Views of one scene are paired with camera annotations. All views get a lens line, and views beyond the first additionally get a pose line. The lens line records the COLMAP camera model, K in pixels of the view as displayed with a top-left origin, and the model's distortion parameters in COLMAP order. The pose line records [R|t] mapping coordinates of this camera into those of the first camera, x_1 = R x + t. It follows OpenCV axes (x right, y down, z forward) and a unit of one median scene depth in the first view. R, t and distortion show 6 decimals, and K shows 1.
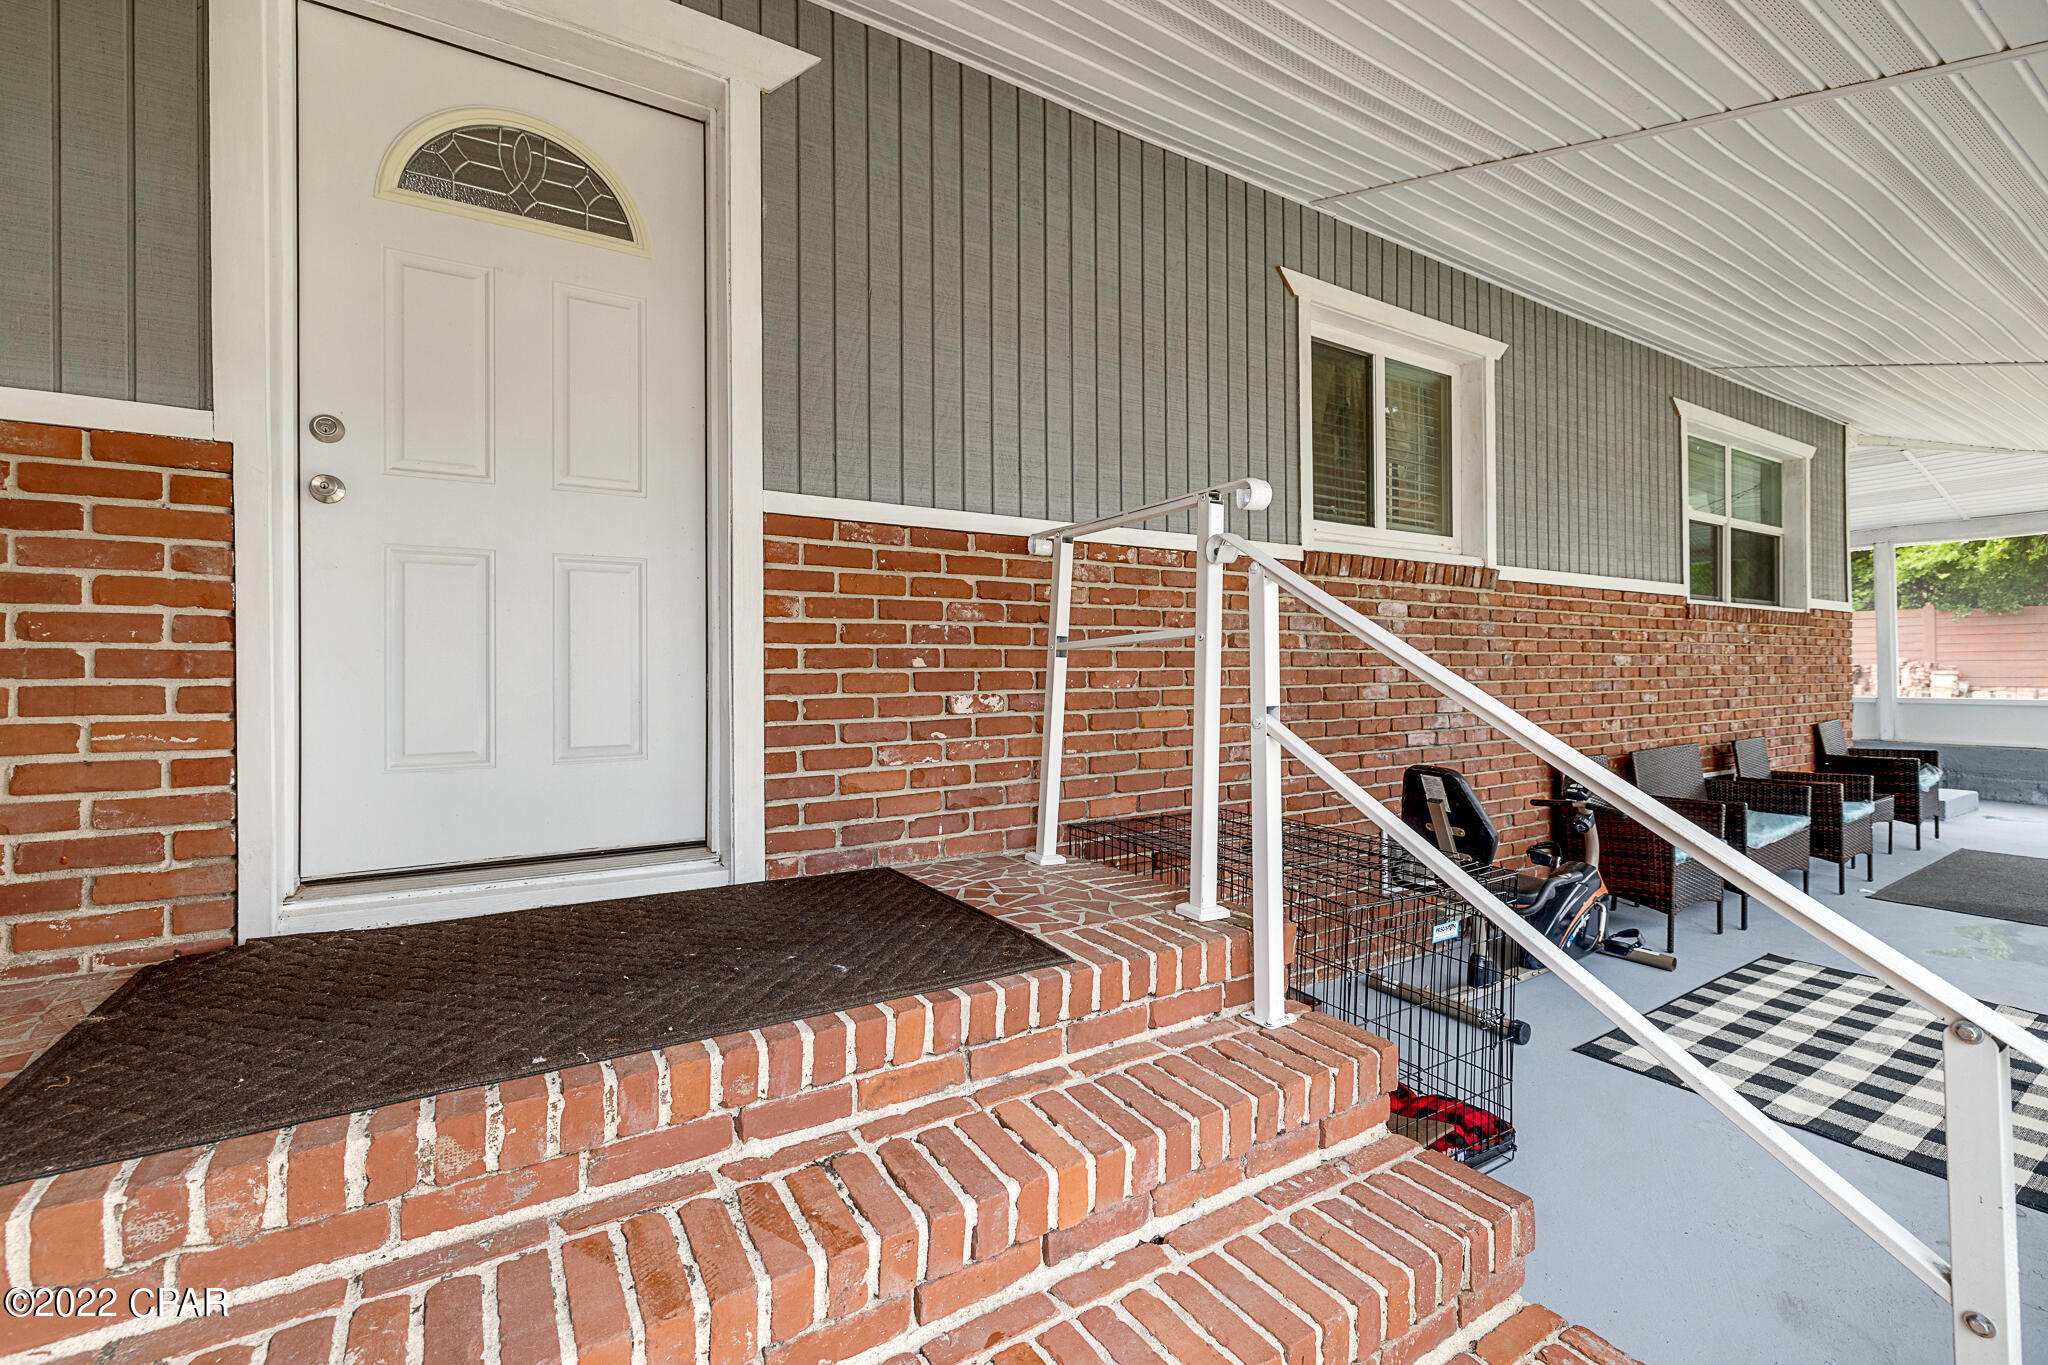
lens RADIAL K [[879.8, 0, 1024.7], [0, 879.8, 659.7], [0, 0, 1]] dist [-0.000019, -0.000012]
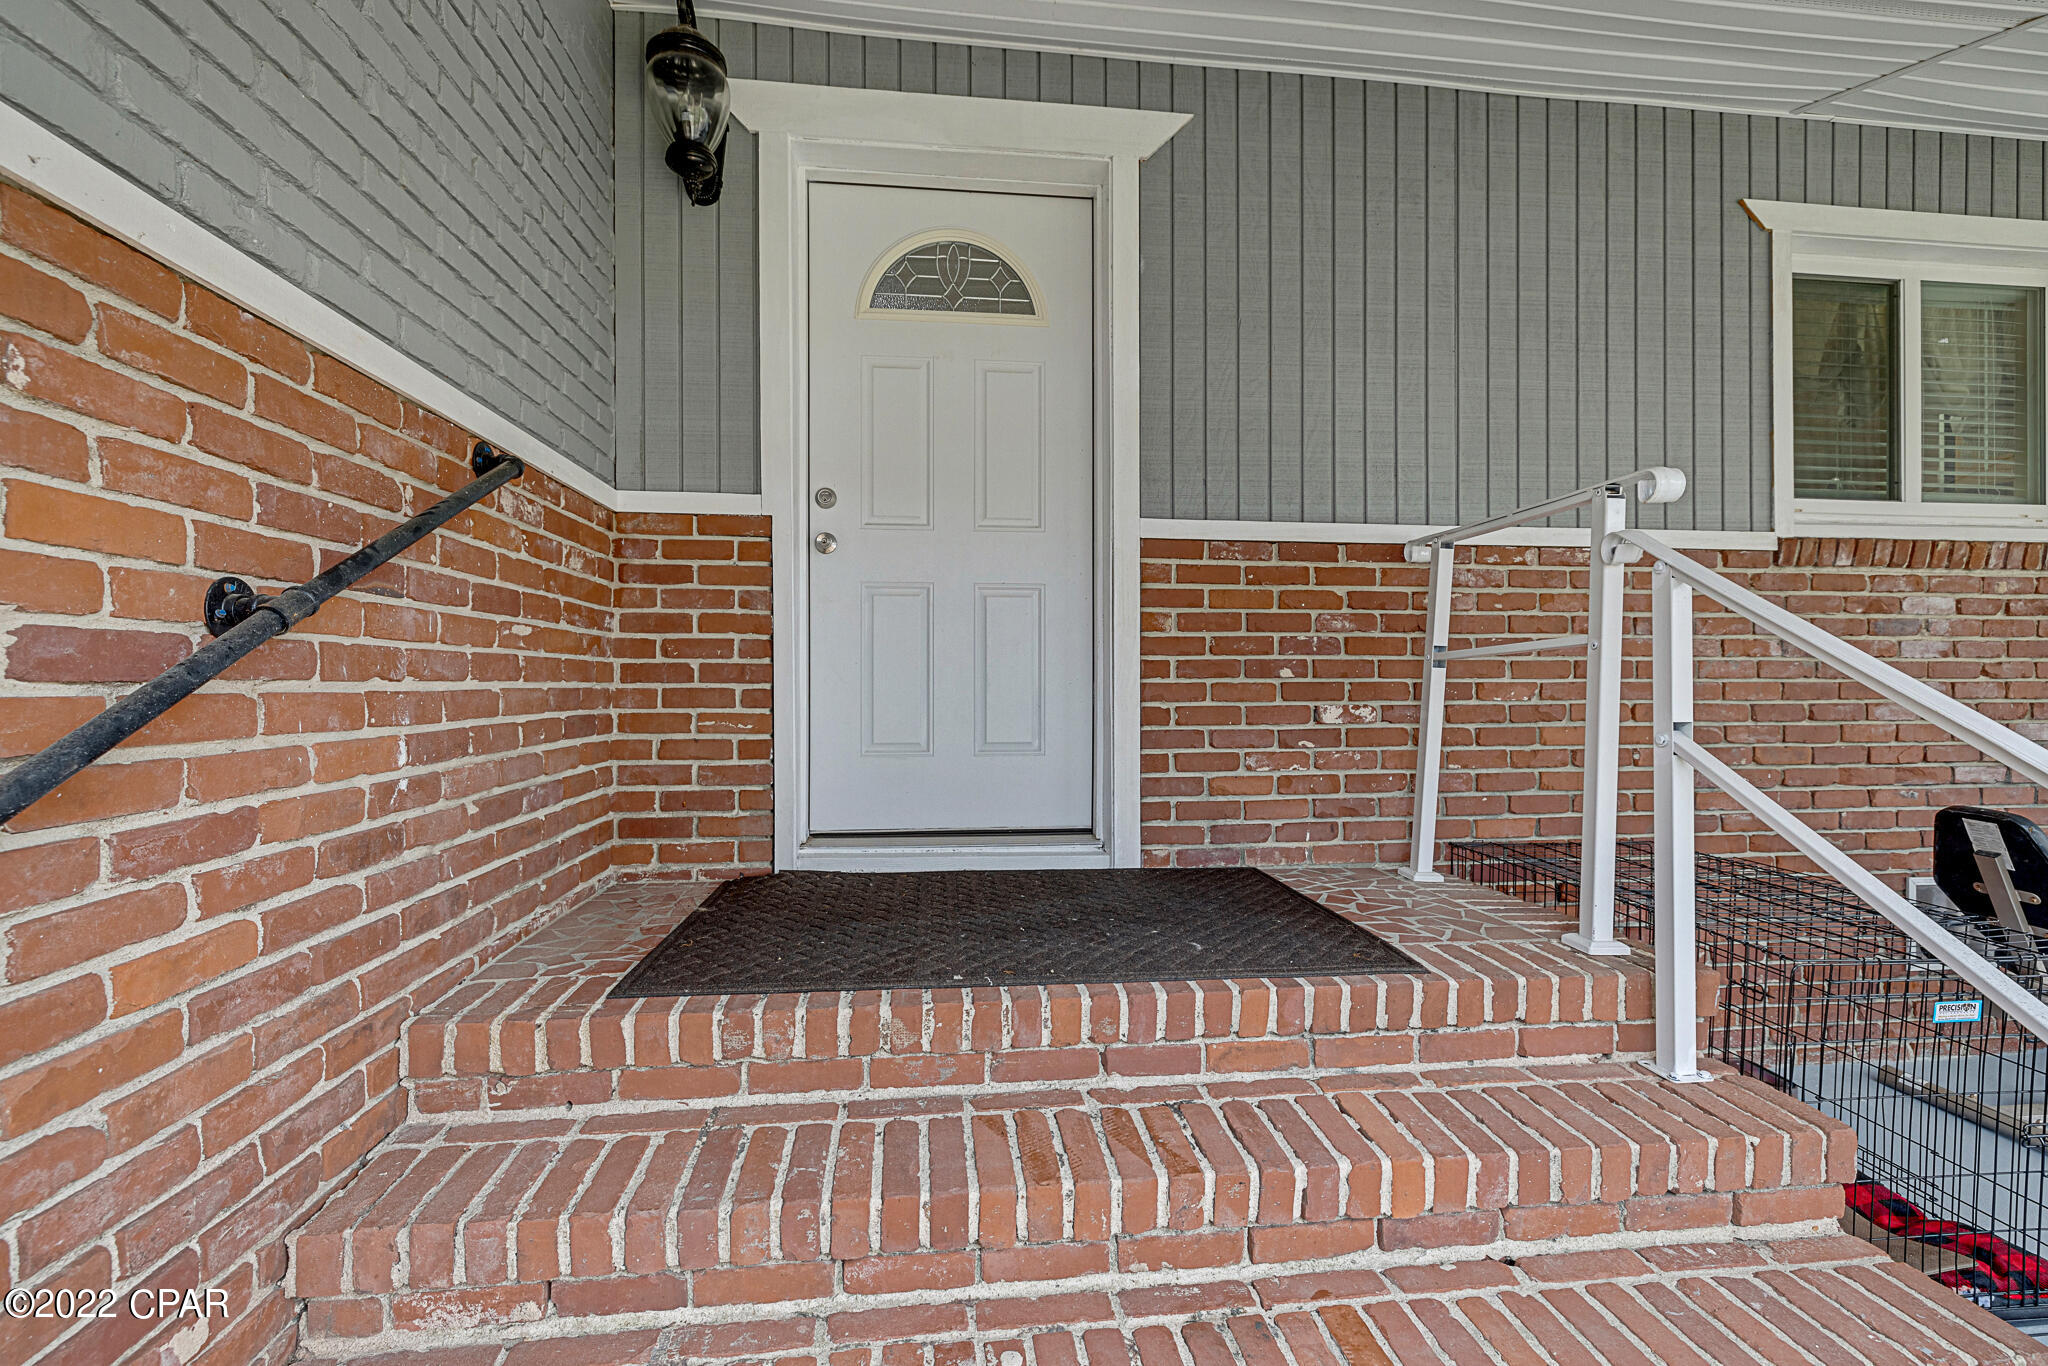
lens RADIAL K [[879.8, 0, 1024.7], [0, 879.8, 660.2], [0, 0, 1]] dist [-0.000019, -0.000012]
pose [[0.902991, -0.005308, -0.429627, 0.068747], [0.000304, 0.999931, -0.011715, 0.000438], [0.429660, 0.010448, 0.902930, -0.096116]]
